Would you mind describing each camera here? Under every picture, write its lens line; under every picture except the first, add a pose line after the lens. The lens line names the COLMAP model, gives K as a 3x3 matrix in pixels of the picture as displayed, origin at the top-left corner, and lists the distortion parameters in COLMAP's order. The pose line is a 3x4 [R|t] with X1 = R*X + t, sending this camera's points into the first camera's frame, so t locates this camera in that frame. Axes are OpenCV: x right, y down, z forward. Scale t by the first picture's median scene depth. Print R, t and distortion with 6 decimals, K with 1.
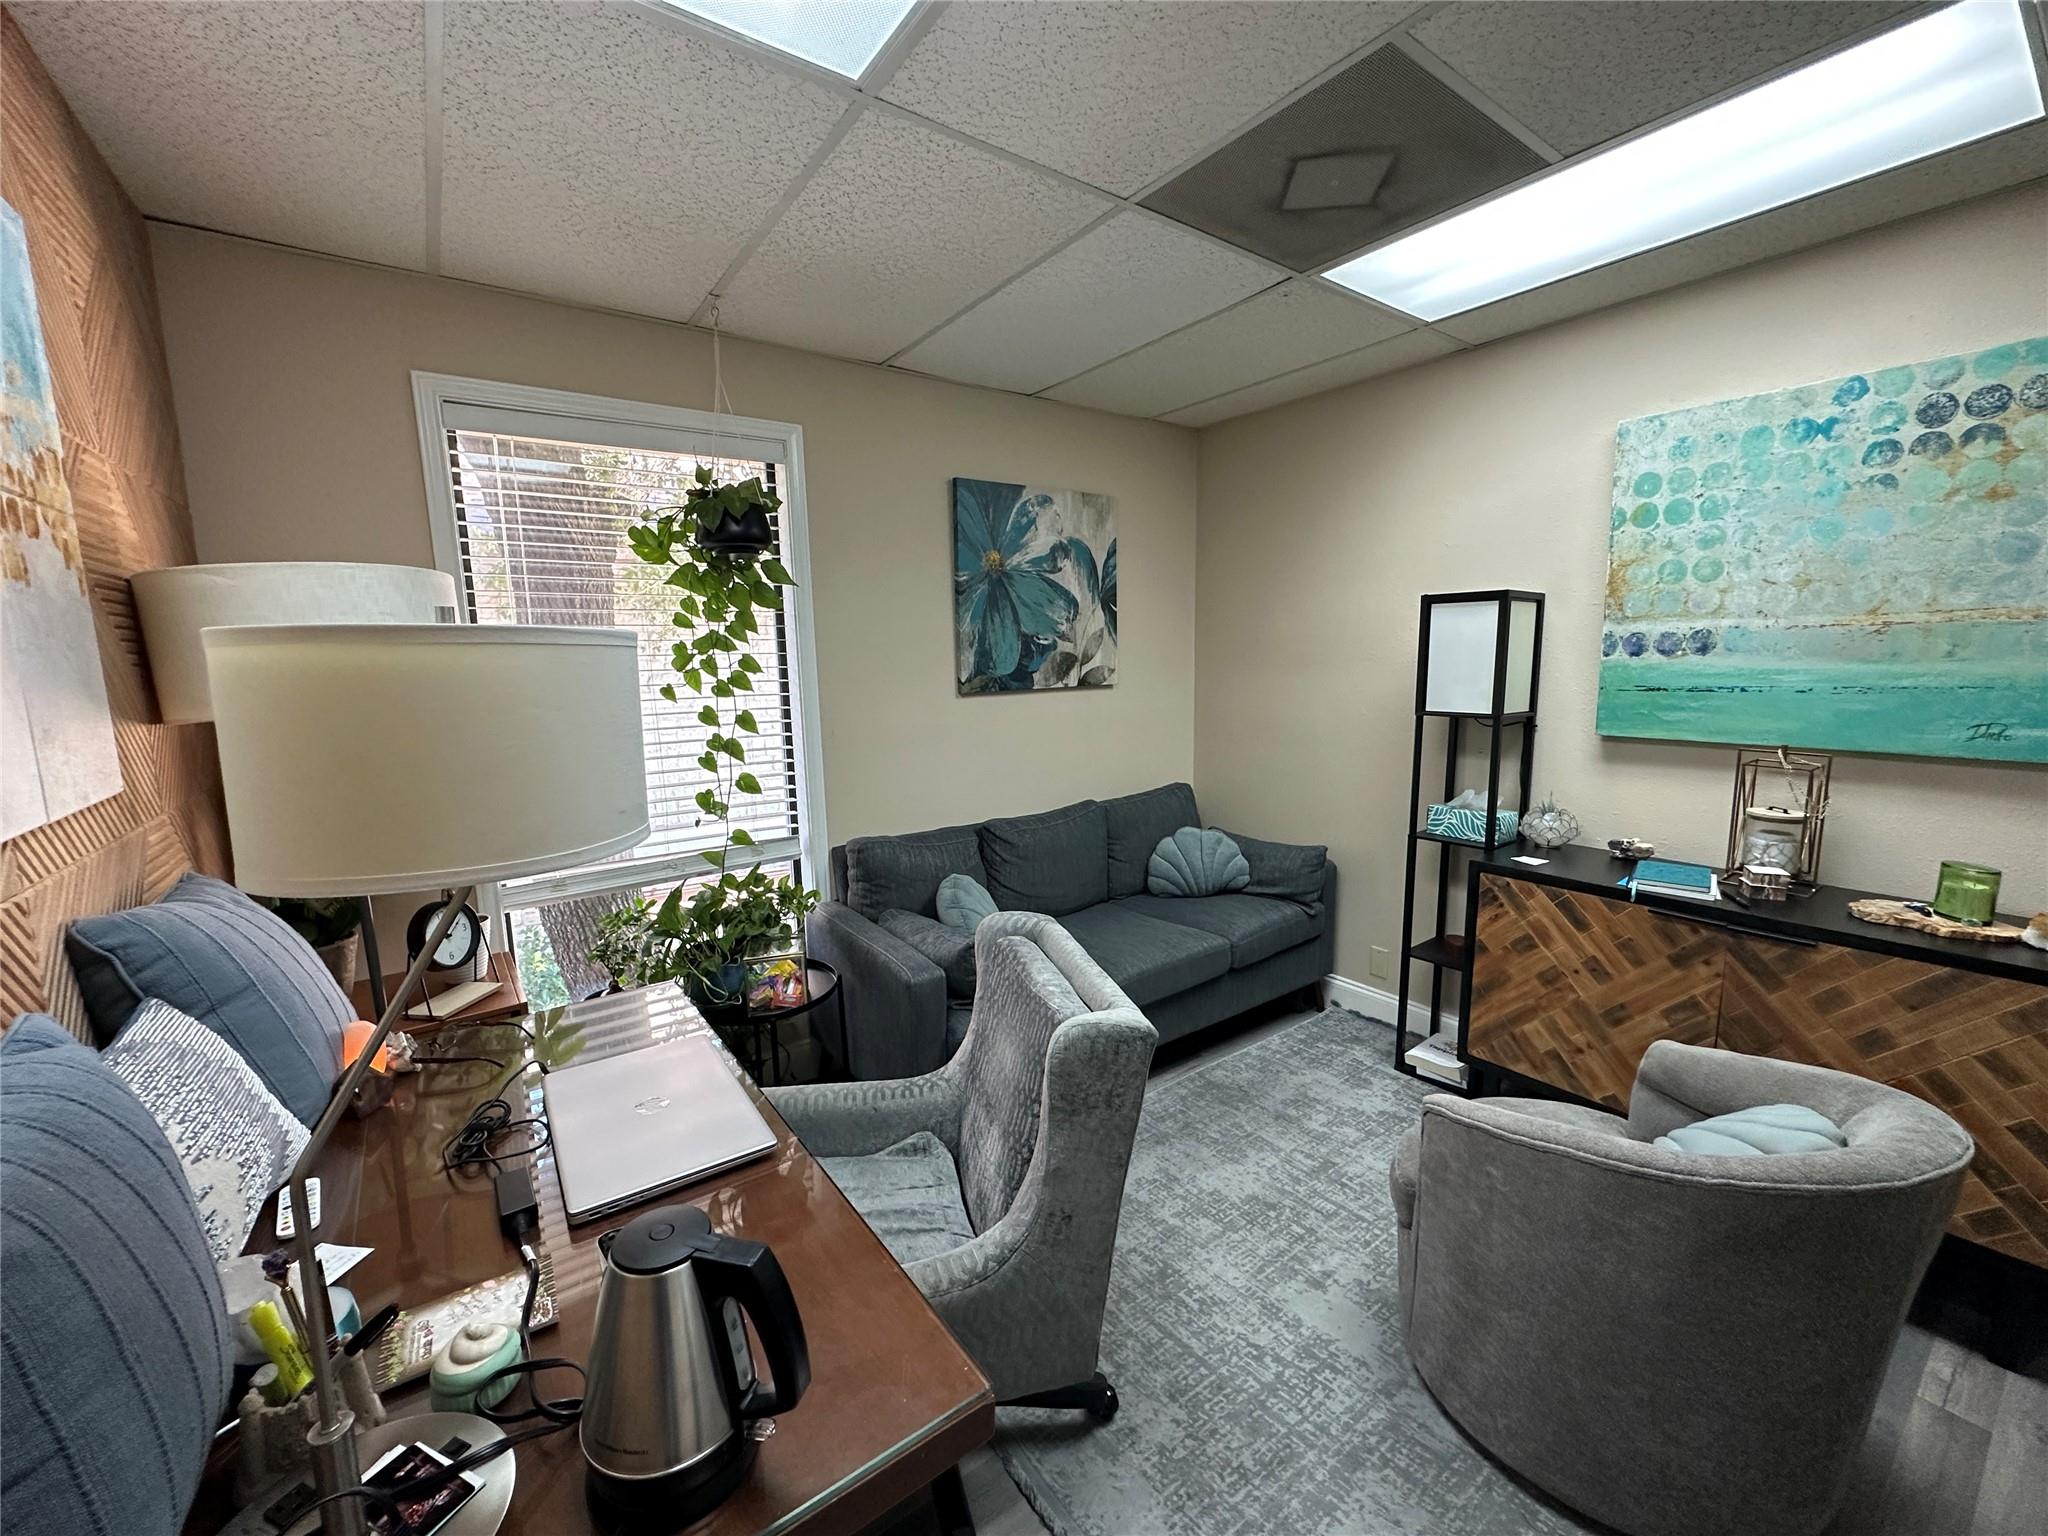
lens RADIAL K [[830.9, 0, 1024.7], [0, 830.9, 765.9], [0, 0, 1]] dist [-0.001188, -0.000069]
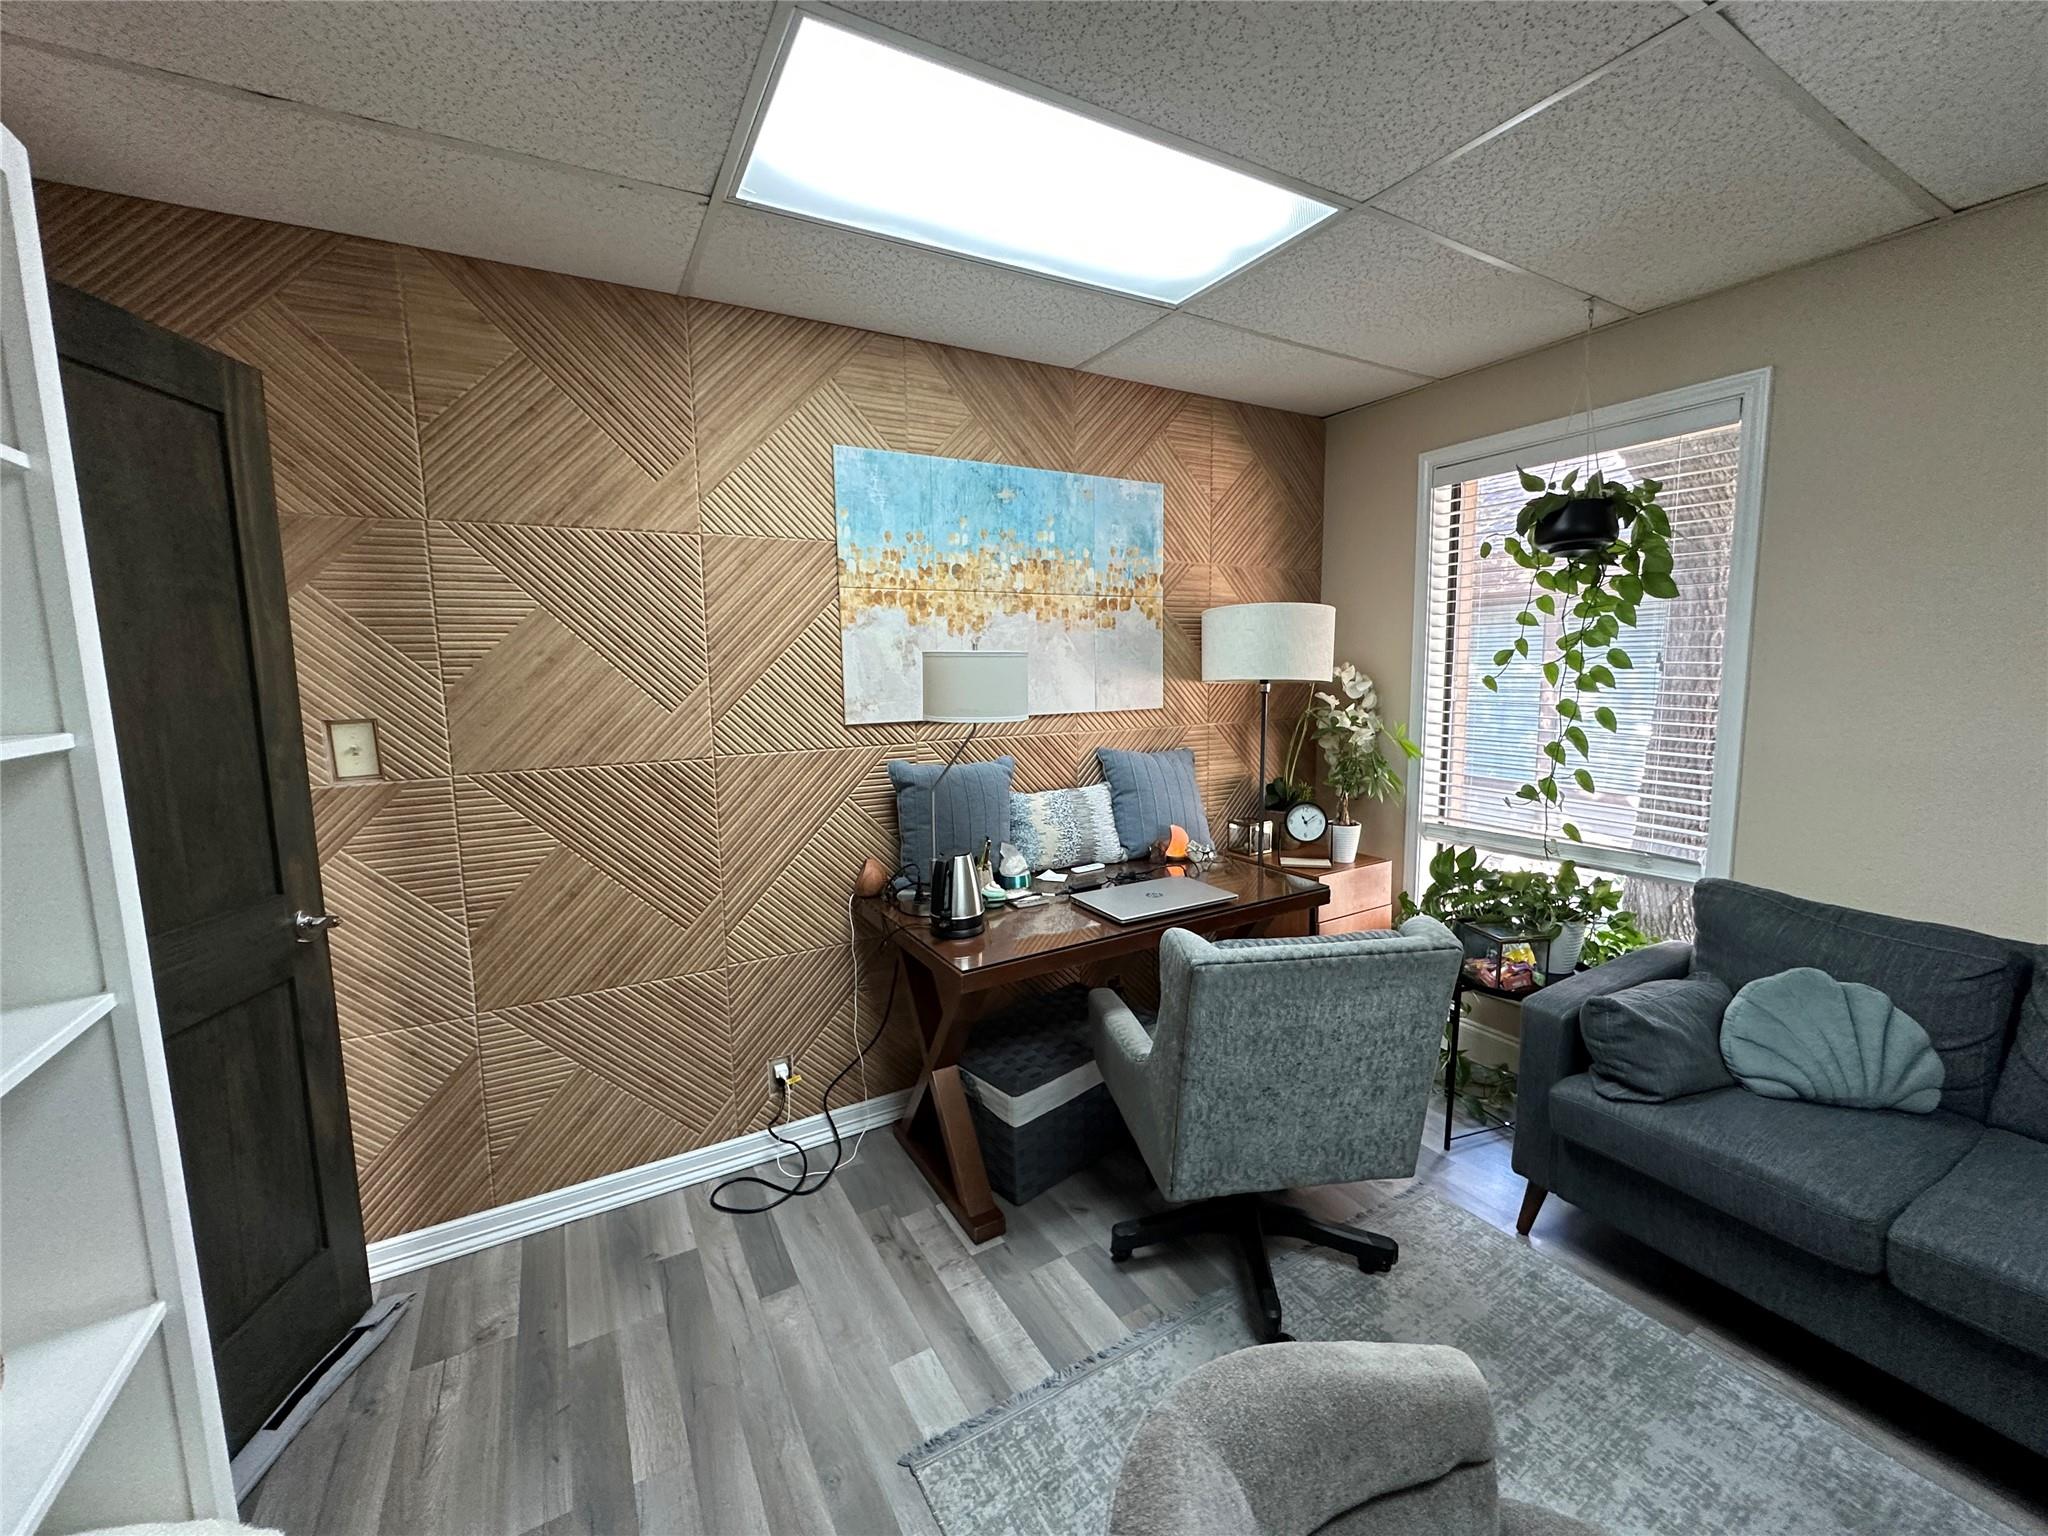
lens RADIAL K [[830.9, 0, 1024.9], [0, 830.9, 768.1], [0, 0, 1]] dist [-0.001188, -0.000069]
pose [[-0.103922, 0.142853, -0.984273, 0.712245], [-0.123849, 0.980070, 0.155320, -0.064297], [0.986844, 0.138042, -0.084159, 0.428321]]
